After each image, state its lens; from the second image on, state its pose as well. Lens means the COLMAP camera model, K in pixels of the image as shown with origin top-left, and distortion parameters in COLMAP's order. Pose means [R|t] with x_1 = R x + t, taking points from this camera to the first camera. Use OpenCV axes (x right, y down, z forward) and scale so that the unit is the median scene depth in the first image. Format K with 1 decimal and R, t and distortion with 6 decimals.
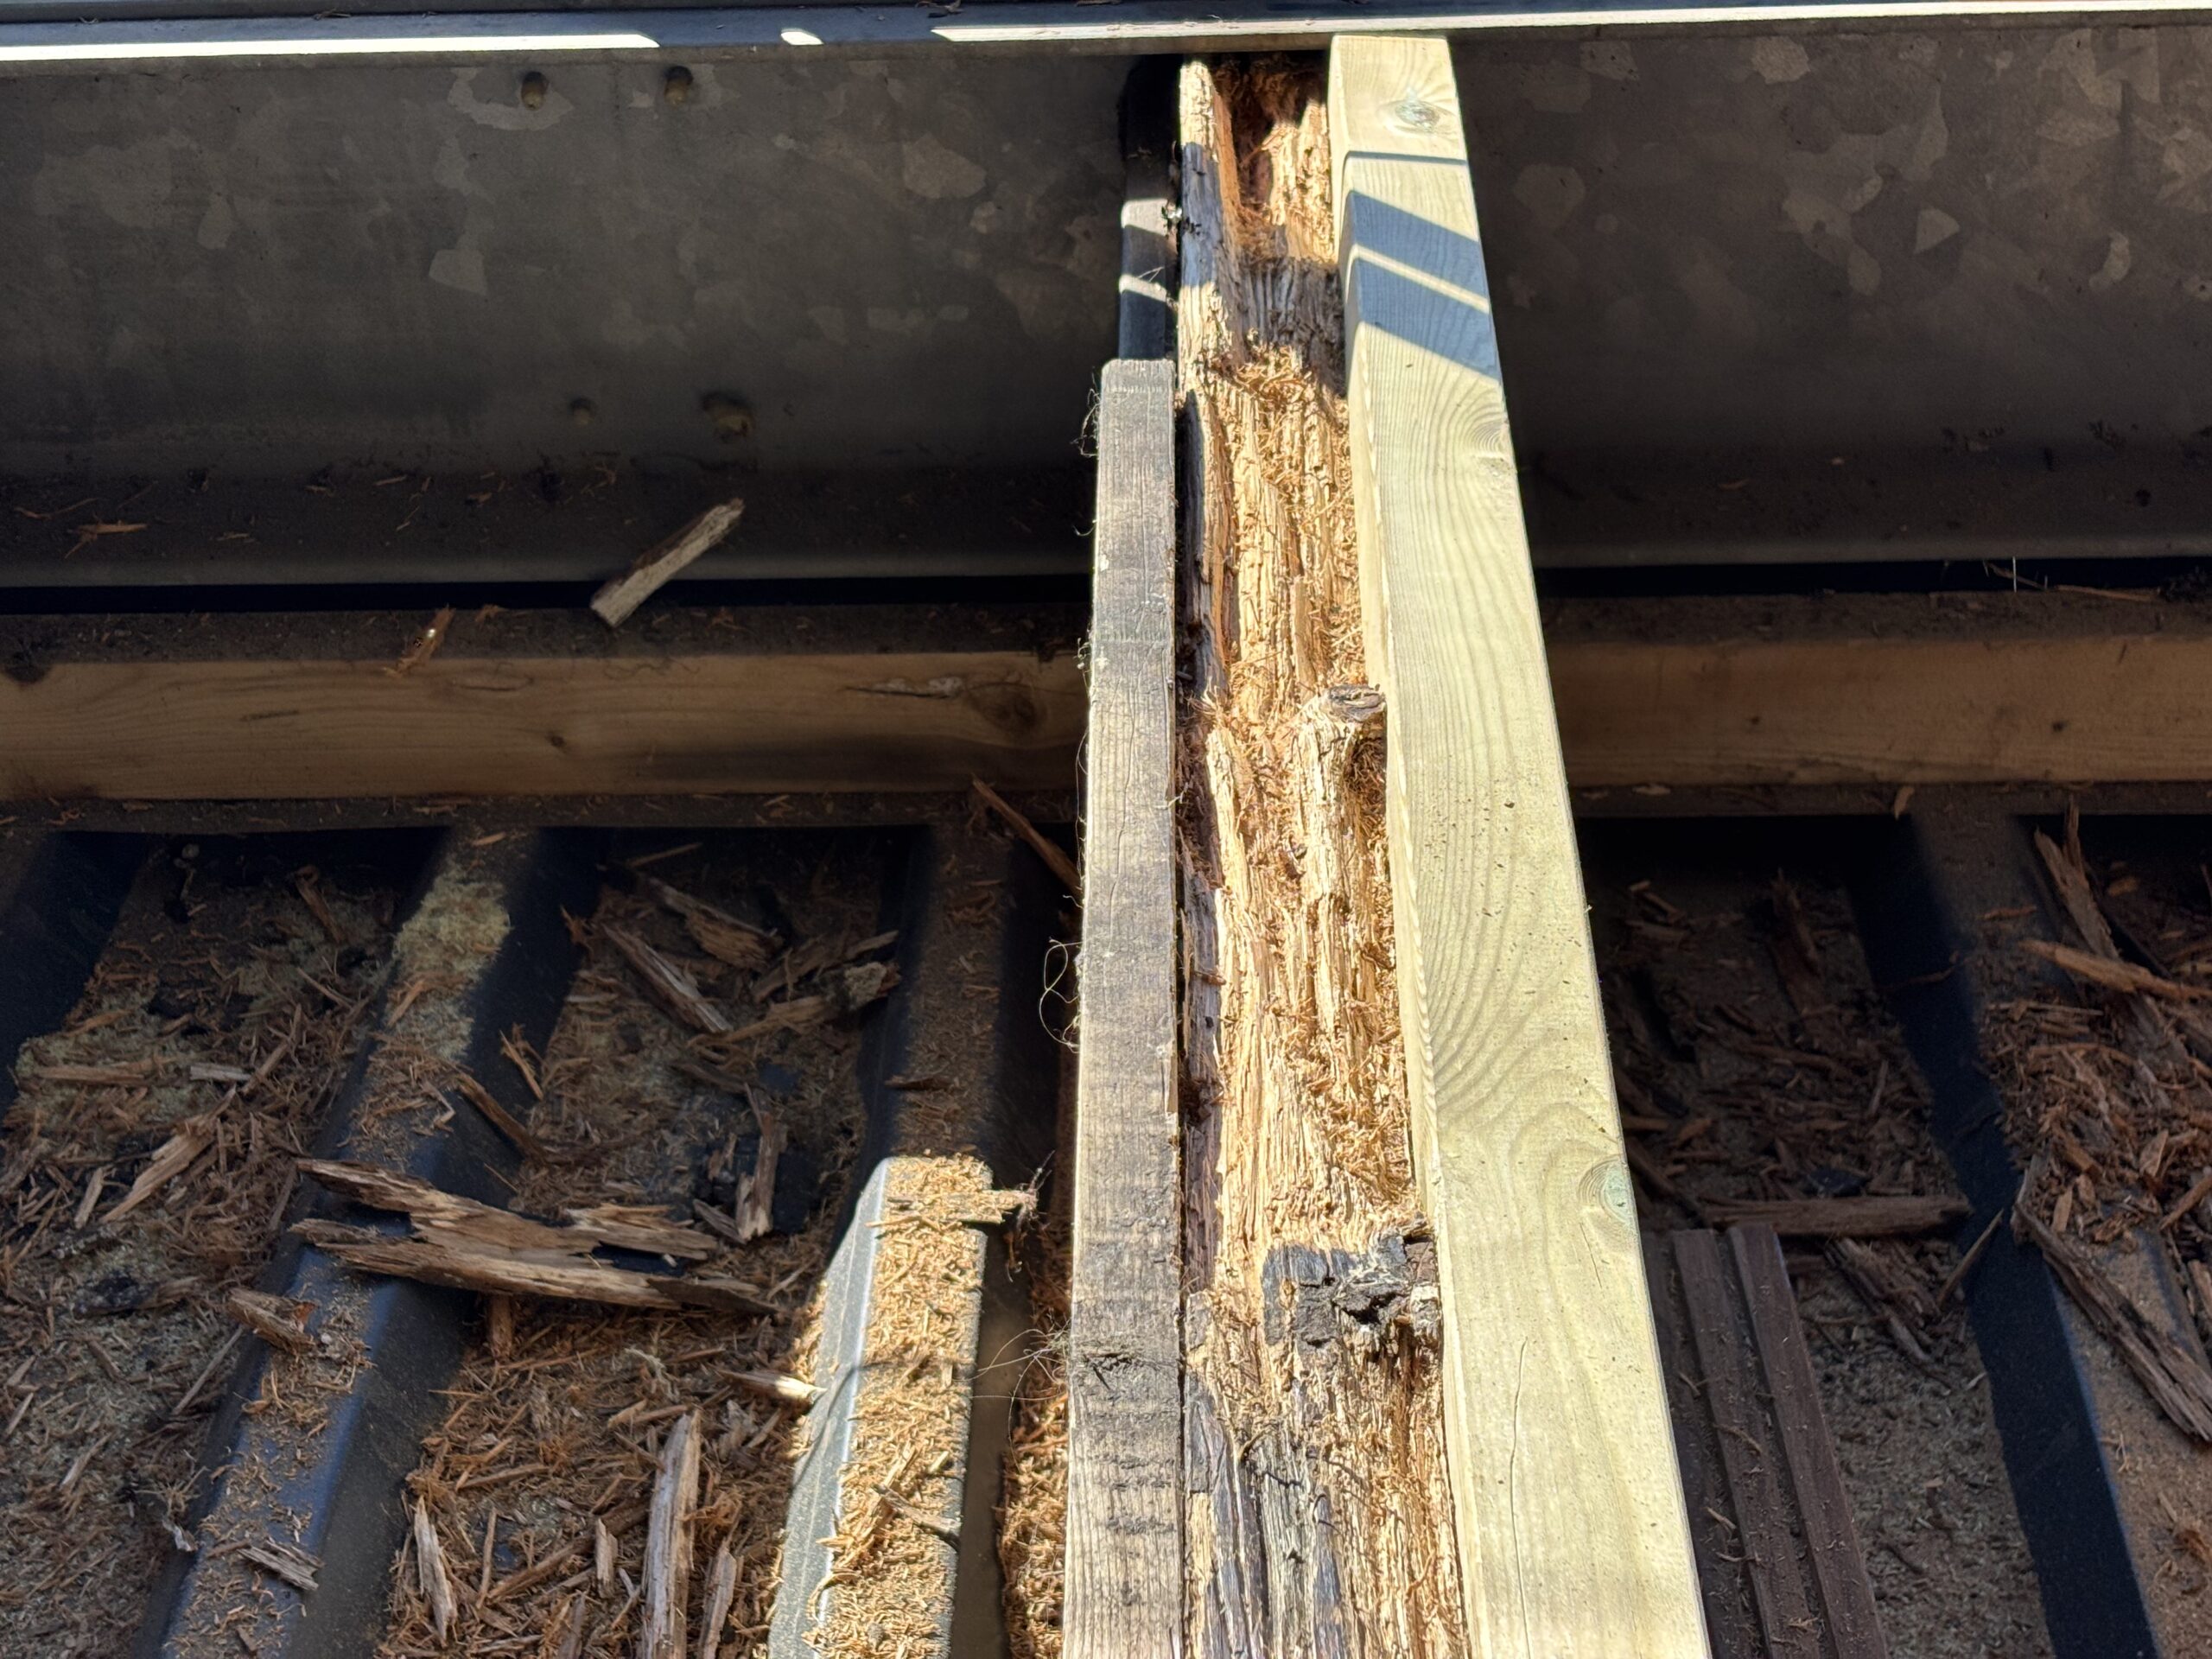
lens RADIAL K [[3328.0, 0, 1106.0], [0, 3328.0, 829.5], [0, 0, 1]] dist [0.246734, -0.965908]
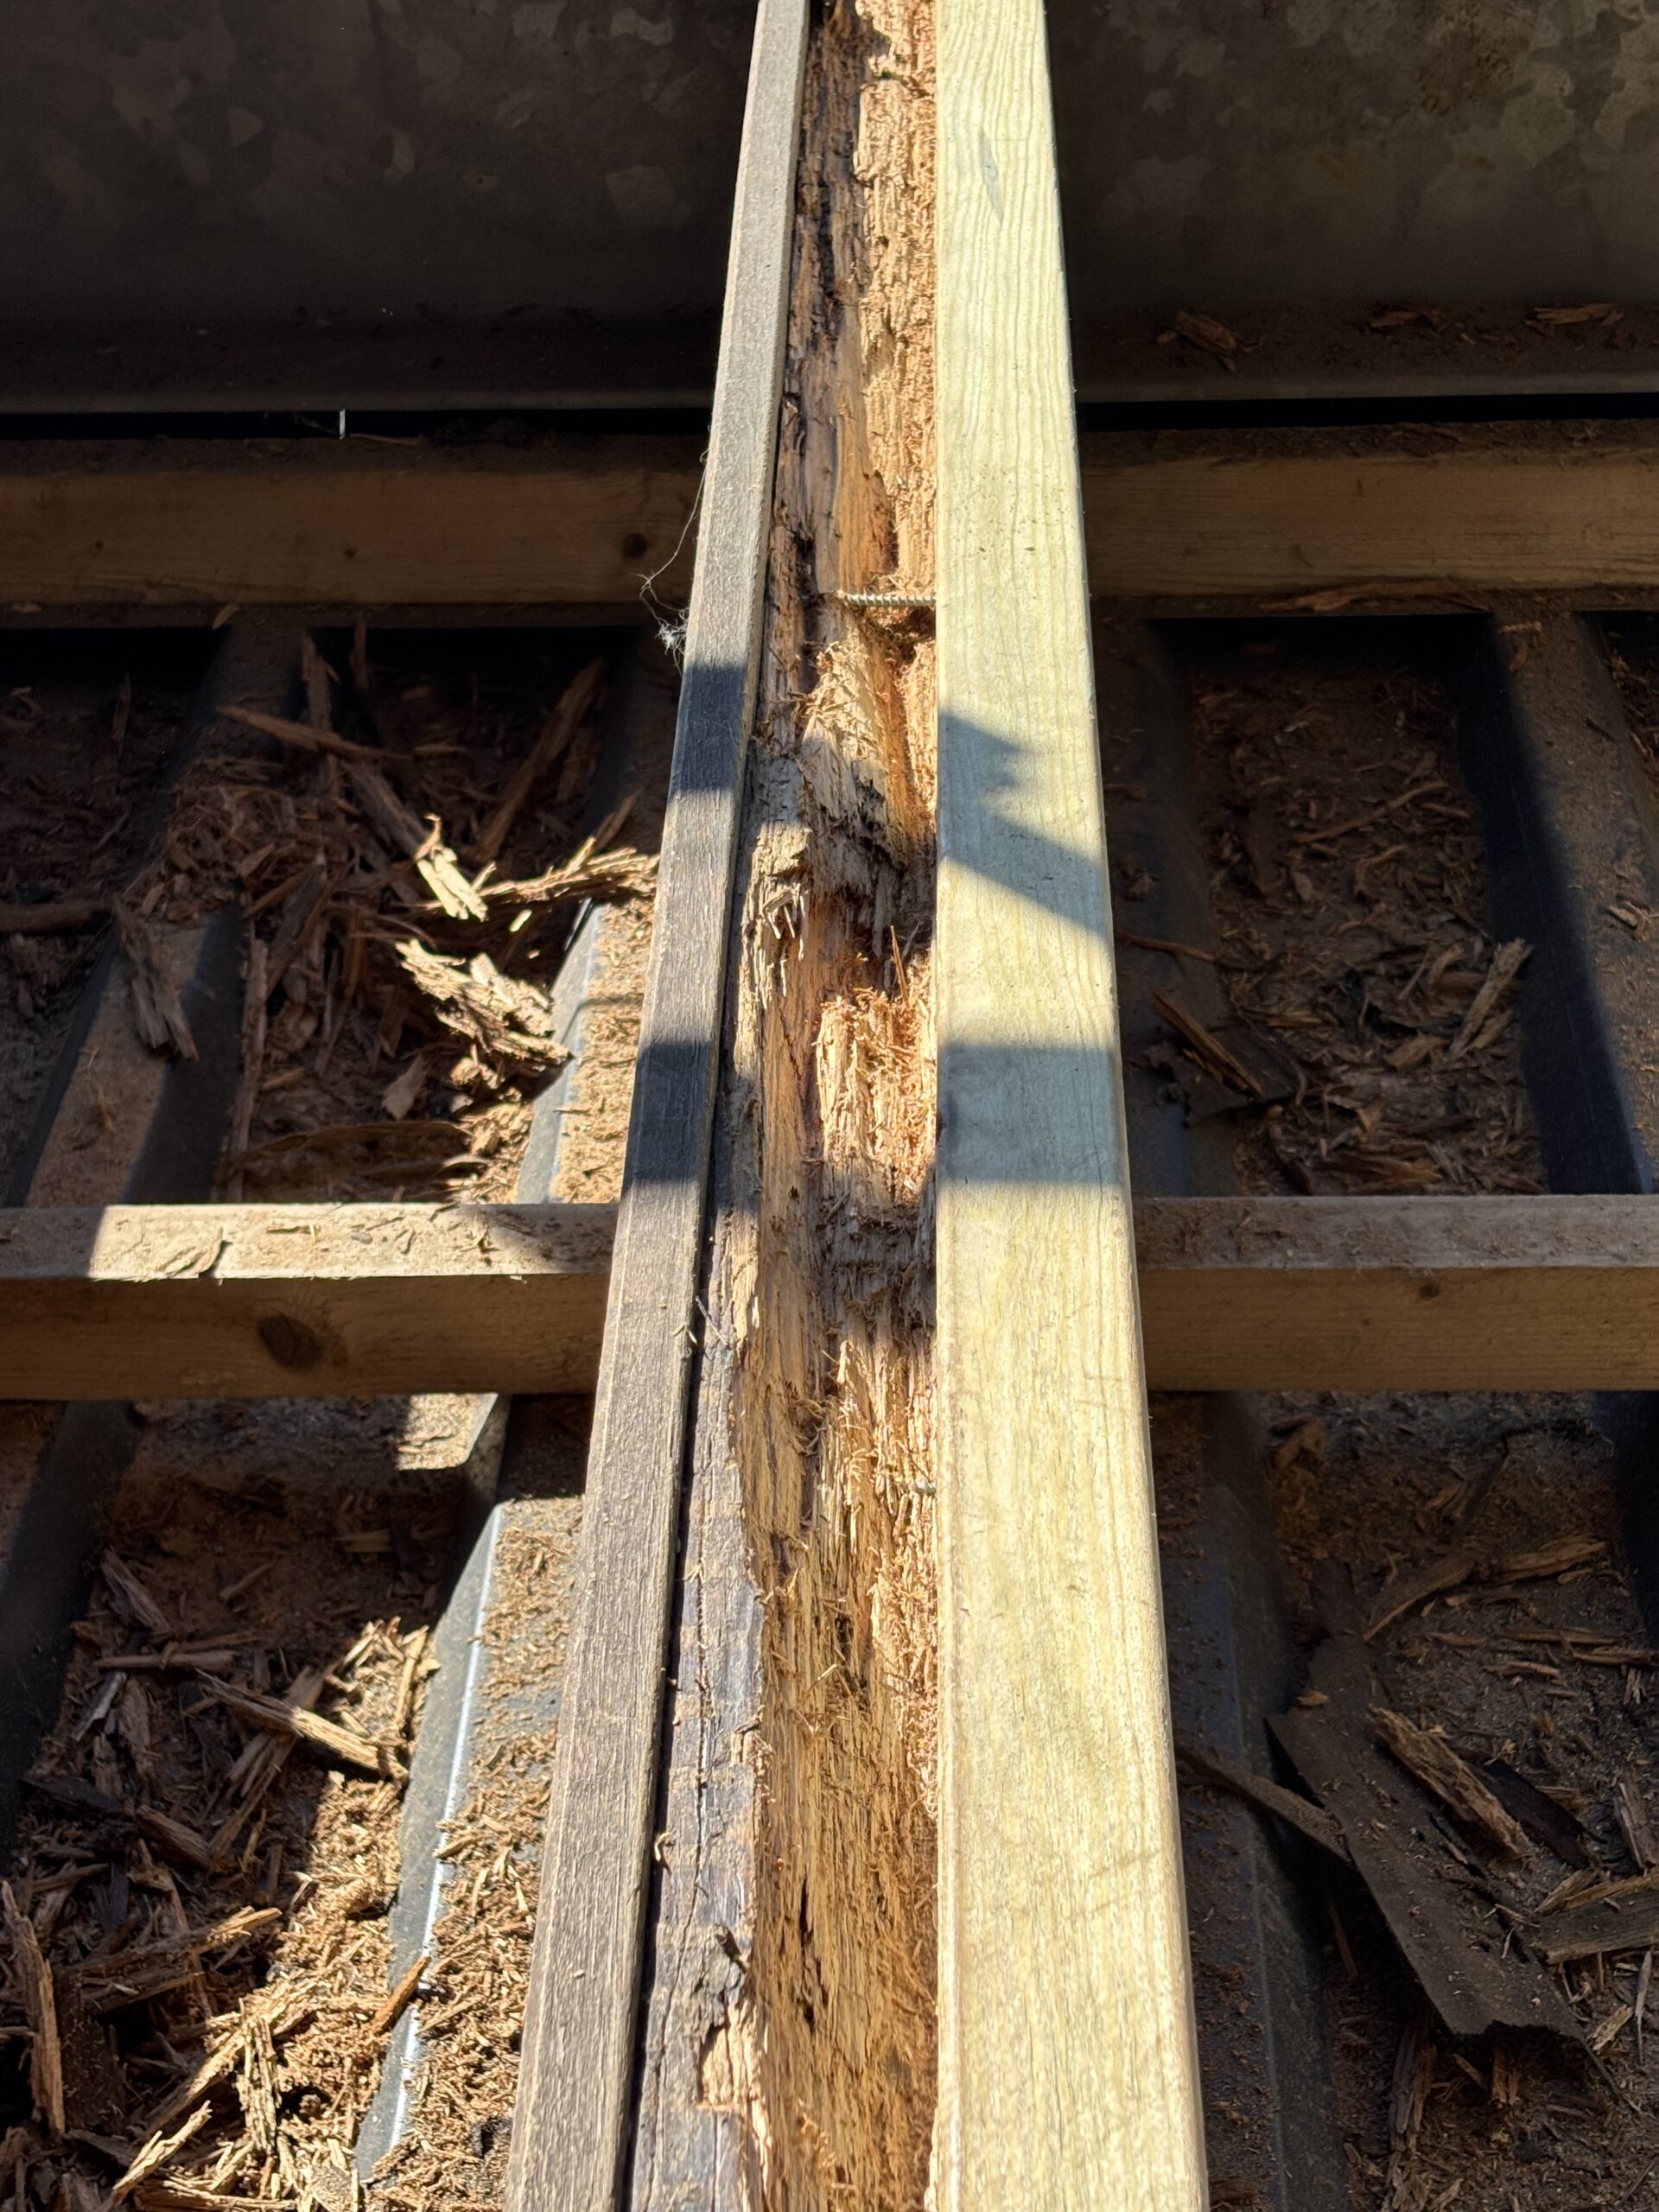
lens RADIAL K [[3328.0, 0, 861.1], [0, 3328.0, 1133.8], [0, 0, 1]] dist [0.246734, -0.965908]
pose [[0.999939, 0.002323, 0.010833, 0.455219], [-0.002724, 0.999306, 0.037142, 0.131124], [-0.010739, -0.037169, 0.999251, -0.197091]]
